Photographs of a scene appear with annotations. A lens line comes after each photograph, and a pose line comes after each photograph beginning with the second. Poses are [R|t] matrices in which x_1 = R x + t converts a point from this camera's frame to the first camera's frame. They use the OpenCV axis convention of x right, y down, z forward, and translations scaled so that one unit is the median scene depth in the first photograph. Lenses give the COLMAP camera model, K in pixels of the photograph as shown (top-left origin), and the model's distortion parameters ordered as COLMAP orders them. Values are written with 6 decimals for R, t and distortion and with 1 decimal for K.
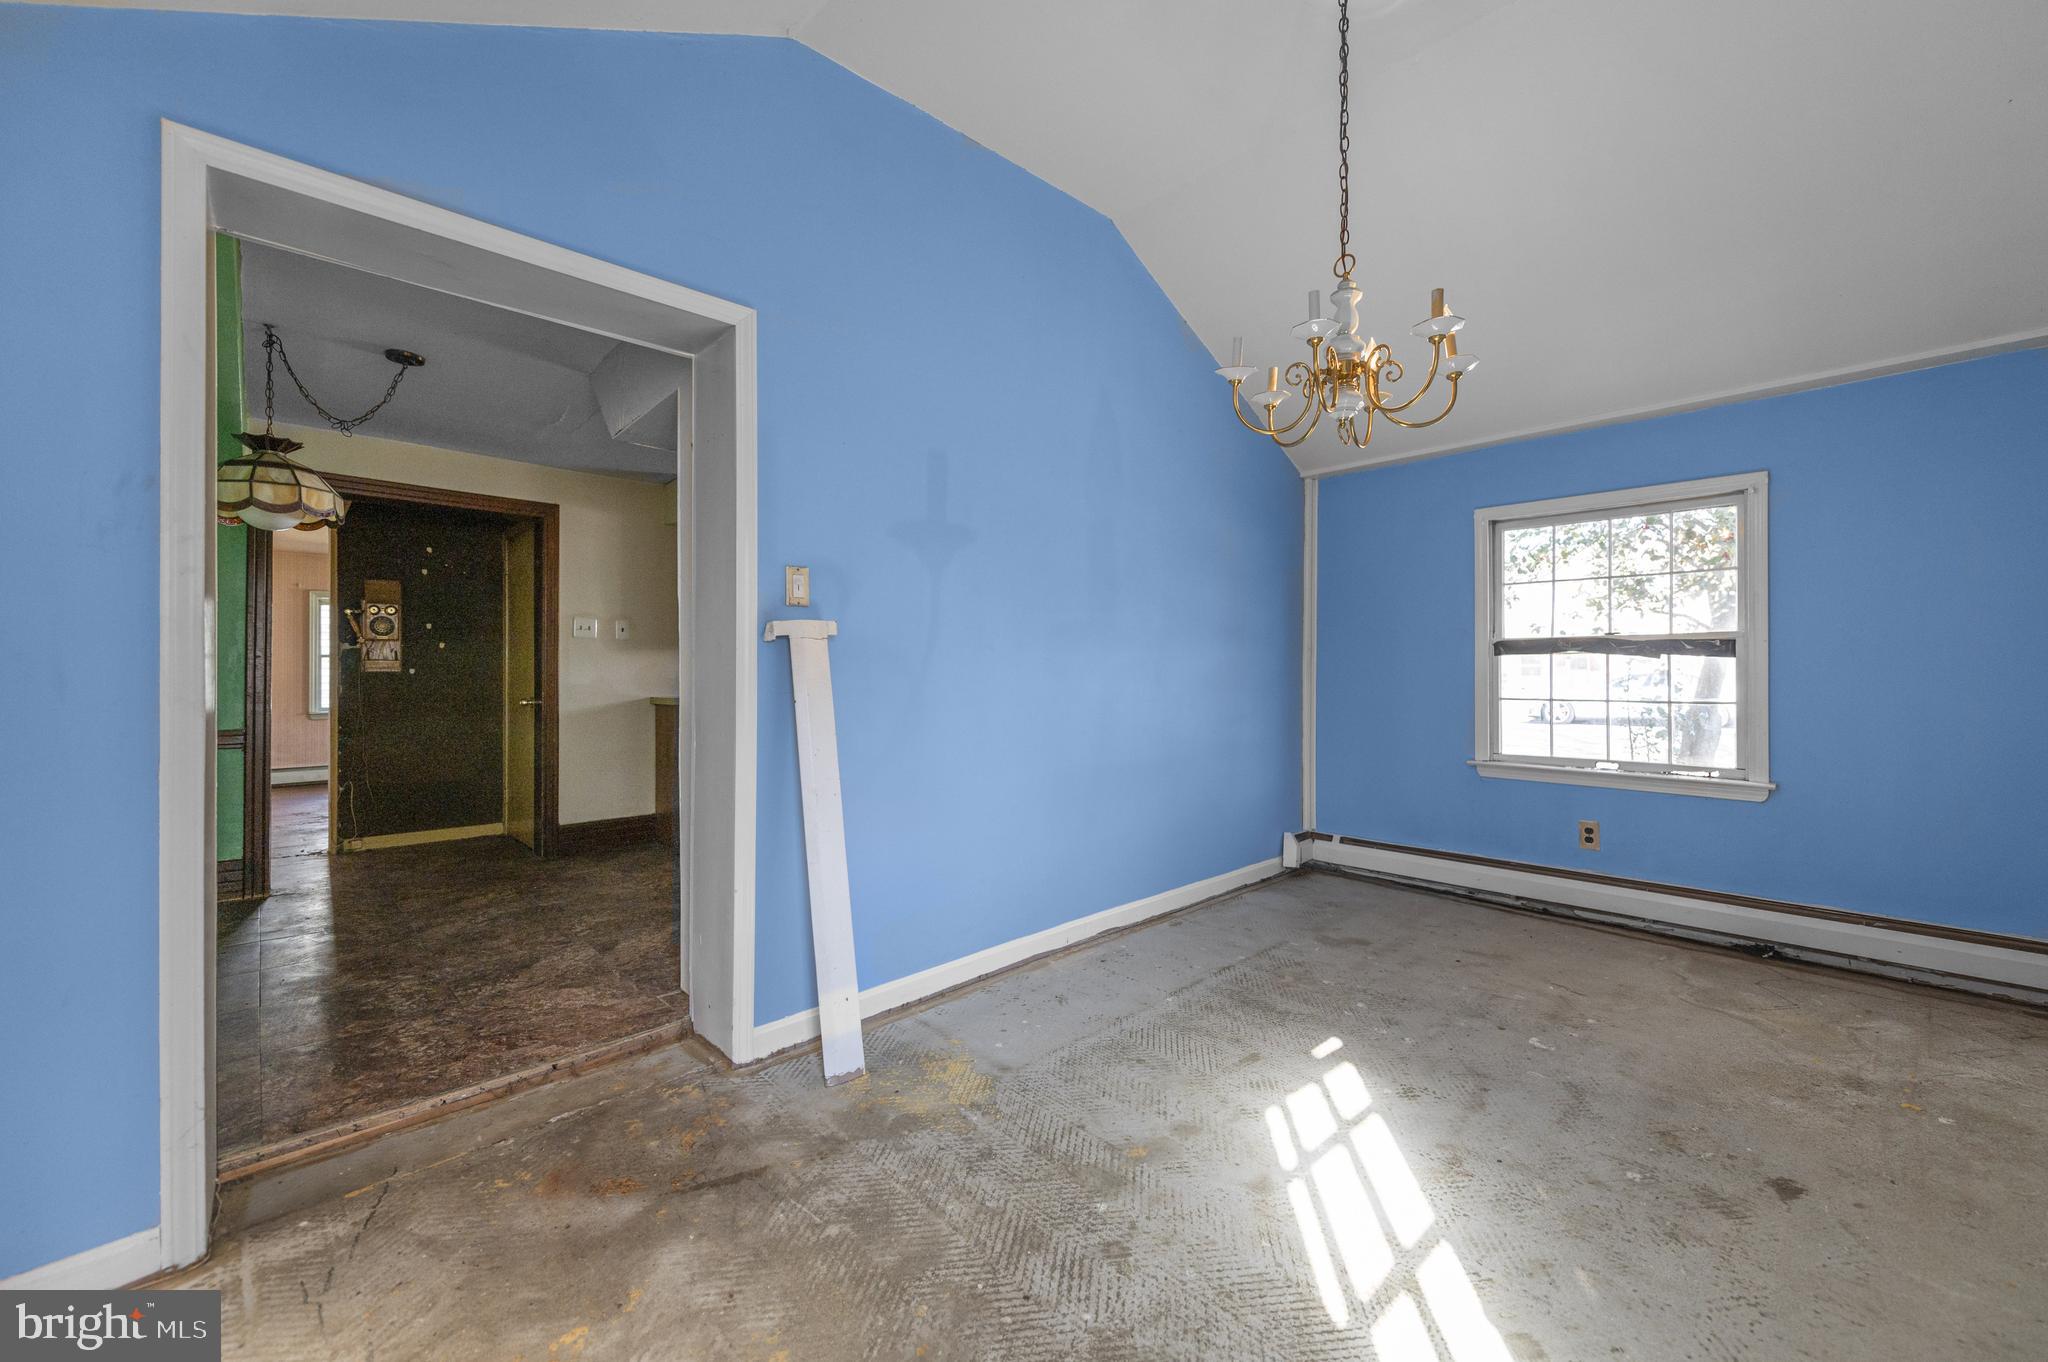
lens RADIAL K [[804.4, 0, 1023.9], [0, 804.4, 674.1], [0, 0, 1]] dist [0.011850, -0.002760]
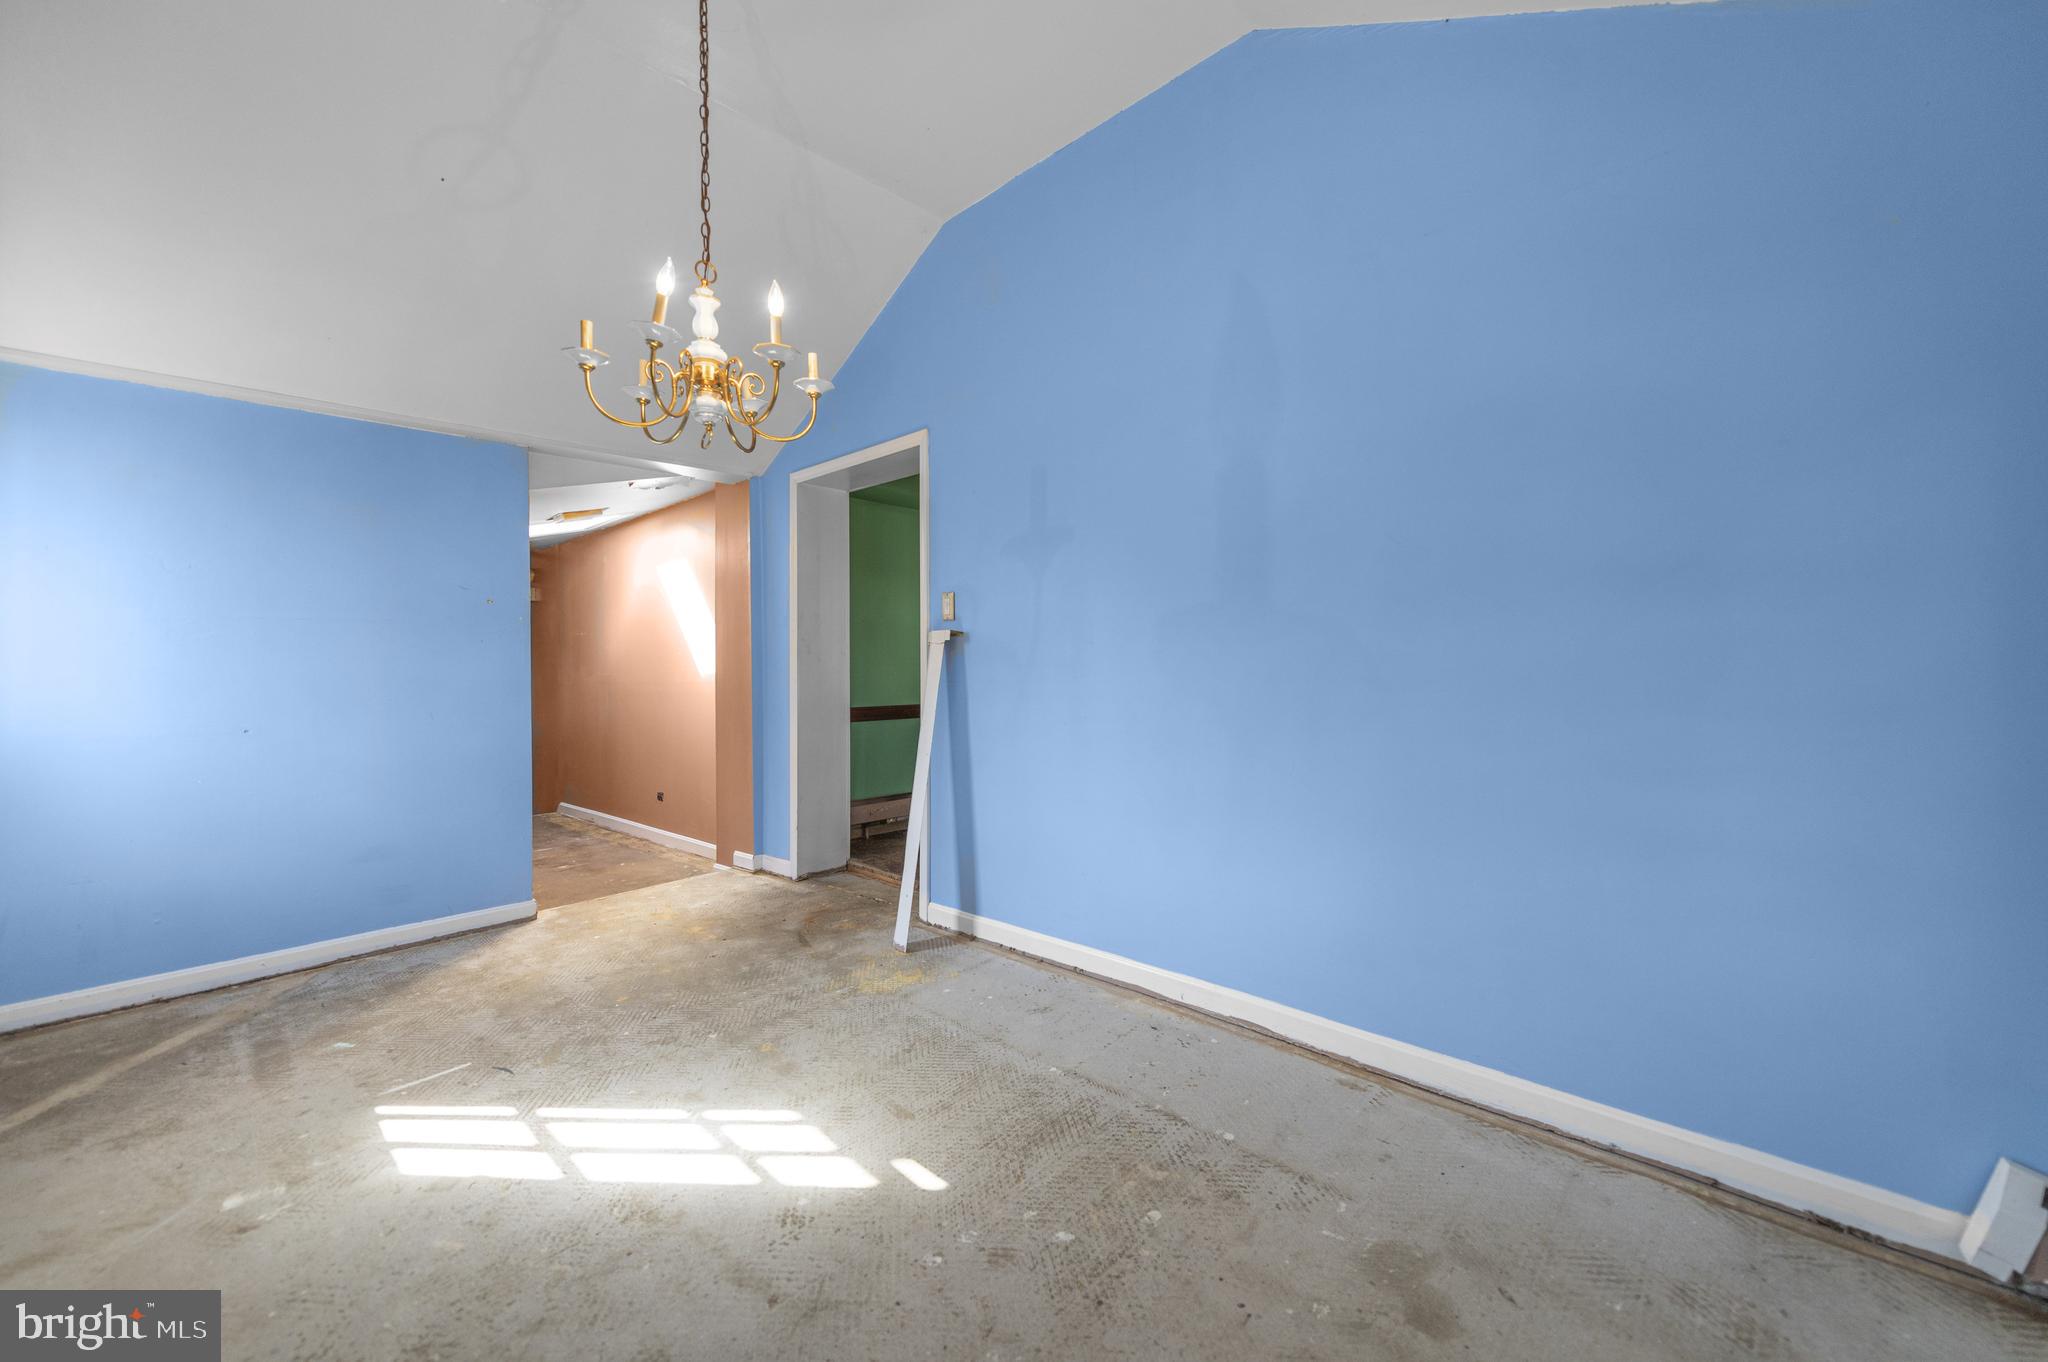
lens RADIAL K [[804.4, 0, 1058.1], [0, 804.4, 669.9], [0, 0, 1]] dist [0.011850, -0.002760]
pose [[0.073967, 0.011792, -0.997191, 1.242552], [0.003807, 0.999919, 0.012106, -0.015576], [0.997253, -0.004692, 0.073916, 1.182398]]
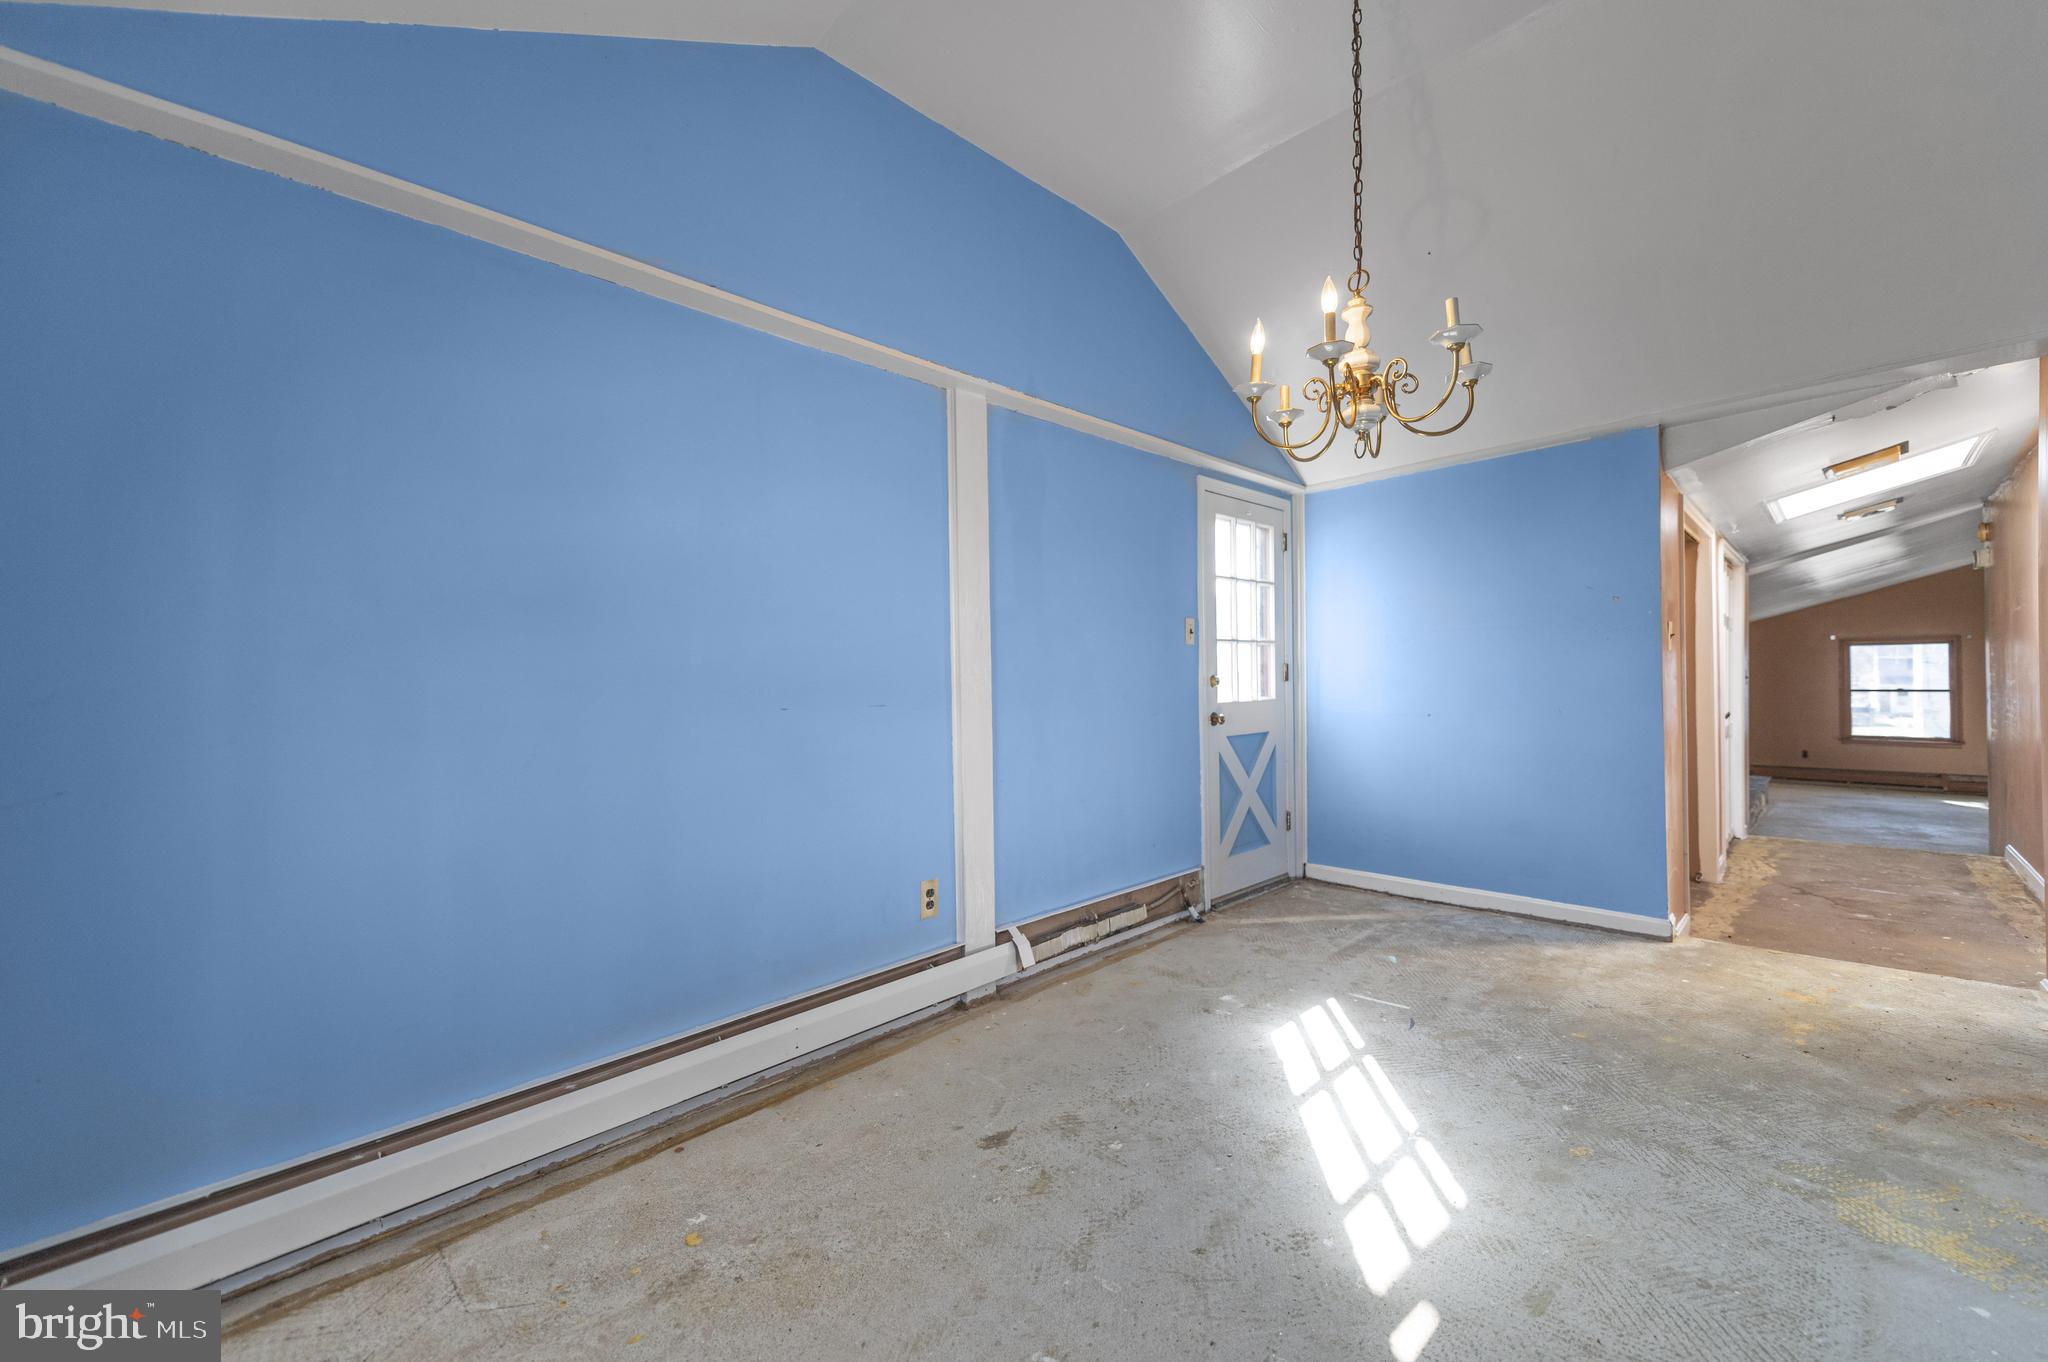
lens RADIAL K [[804.4, 0, 1026.8], [0, 804.4, 670.7], [0, 0, 1]] dist [0.011850, -0.002760]
pose [[-0.999531, 0.025573, -0.016830, 0.724145], [0.025586, 0.999672, -0.000528, -0.025411], [0.016811, -0.000958, -0.999858, 1.736335]]
